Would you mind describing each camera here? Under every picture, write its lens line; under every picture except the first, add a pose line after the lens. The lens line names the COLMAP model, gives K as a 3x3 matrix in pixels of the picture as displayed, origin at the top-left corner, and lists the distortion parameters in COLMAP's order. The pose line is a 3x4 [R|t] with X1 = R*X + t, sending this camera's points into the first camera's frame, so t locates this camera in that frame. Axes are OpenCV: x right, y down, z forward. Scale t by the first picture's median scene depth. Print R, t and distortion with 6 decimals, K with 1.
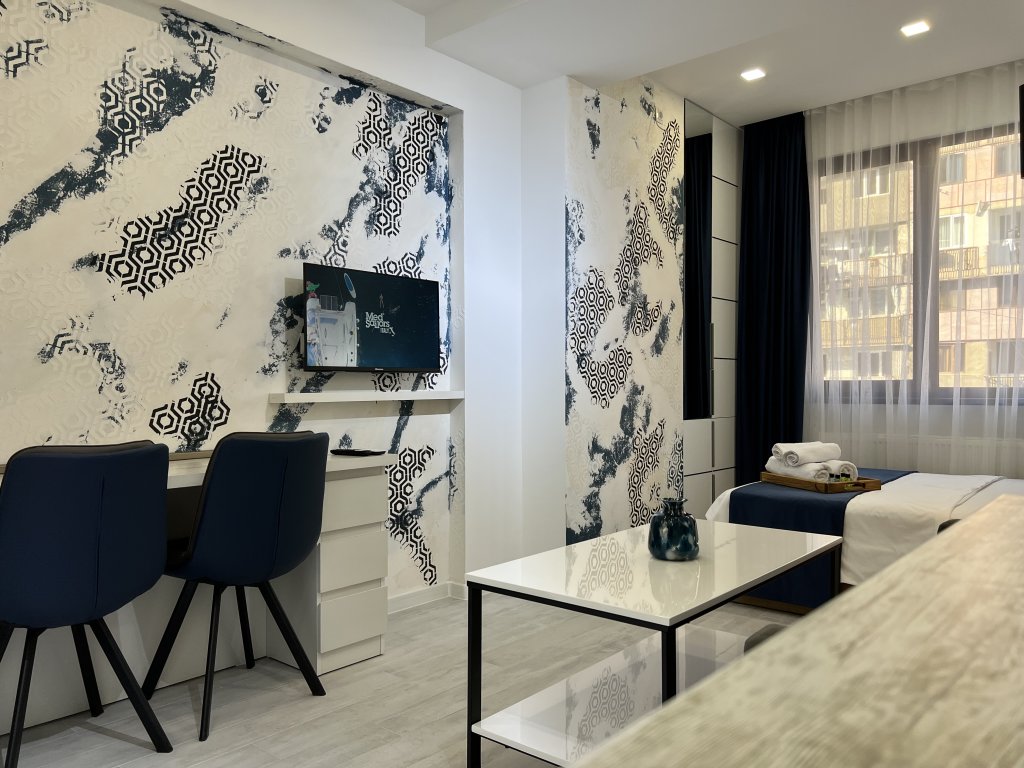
lens RADIAL K [[765.2, 0, 512.0], [0, 765.2, 388.5], [0, 0, 1]] dist [0.055681, -0.068251]
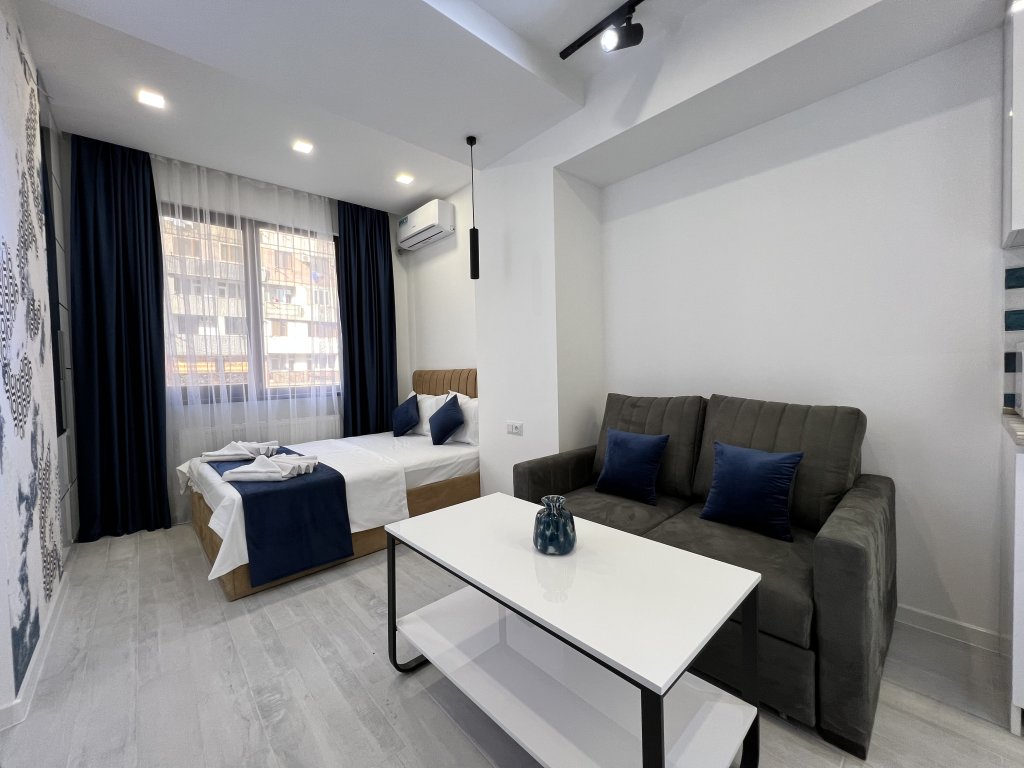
lens RADIAL K [[408.4, 0, 507.5], [0, 408.4, 378.4], [0, 0, 1]] dist [-0.002900, 0.000628]
pose [[0.126256, -0.023534, 0.991719, -0.236013], [0.027324, 0.999422, 0.020238, -0.031363], [-0.991621, 0.024542, 0.126826, 0.570375]]
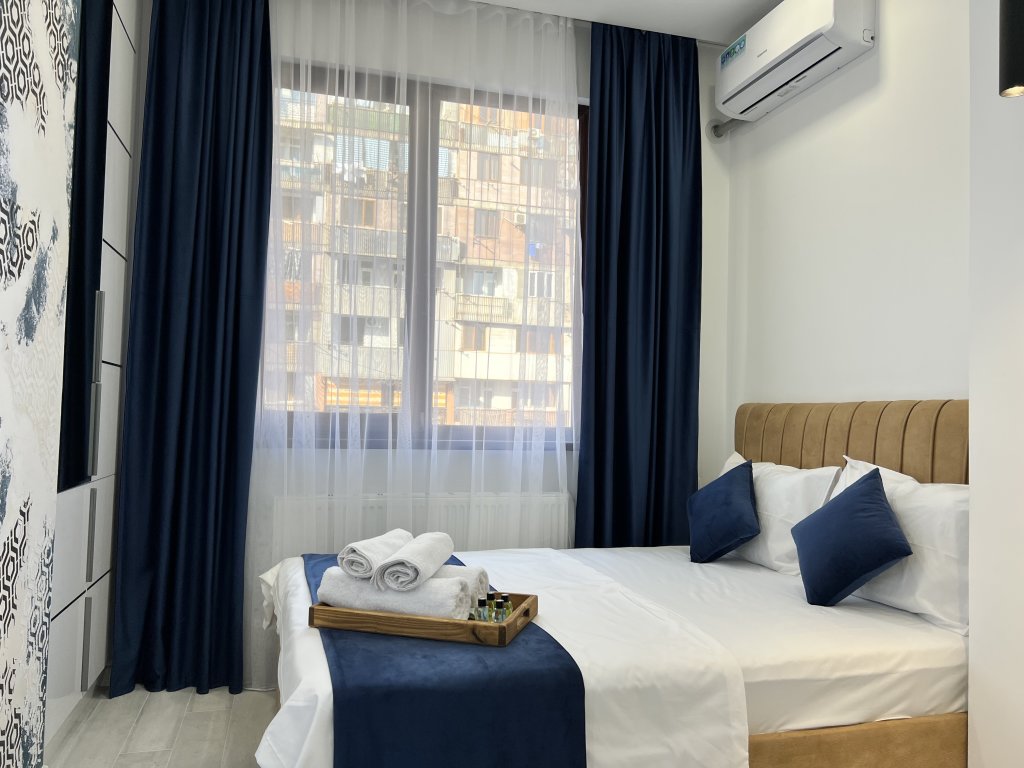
lens RADIAL K [[765.2, 0, 520.0], [0, 765.2, 375.5], [0, 0, 1]] dist [0.055681, -0.068251]
pose [[0.540726, 0.063135, 0.838826, -0.016425], [-0.025591, 0.997953, -0.058615, -0.010243], [-0.840809, 0.010229, 0.541235, 0.711416]]
